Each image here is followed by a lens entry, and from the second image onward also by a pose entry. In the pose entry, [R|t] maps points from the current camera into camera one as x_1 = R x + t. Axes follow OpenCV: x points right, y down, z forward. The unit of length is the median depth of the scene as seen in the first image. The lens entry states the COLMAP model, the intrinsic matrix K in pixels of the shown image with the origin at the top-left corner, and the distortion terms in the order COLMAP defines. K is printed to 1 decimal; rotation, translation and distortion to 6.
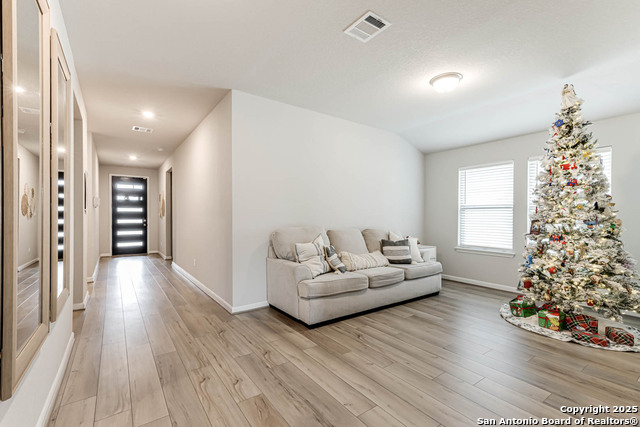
lens RADIAL K [[284.1, 0, 318.7], [0, 284.1, 216.5], [0, 0, 1]] dist [0.025996, 0.000744]
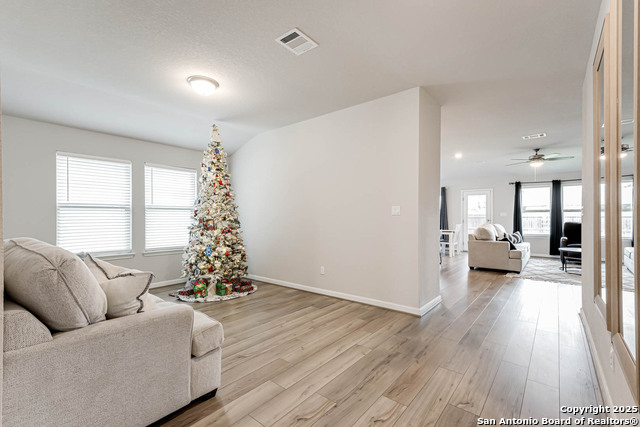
lens RADIAL K [[284.1, 0, 318.7], [0, 284.1, 216.5], [0, 0, 1]] dist [0.025996, 0.000744]
pose [[-0.250816, -0.001495, 0.968034, -1.060154], [0.002460, 0.999995, 0.002182, -0.004446], [-0.968032, 0.002928, -0.250811, 1.404503]]
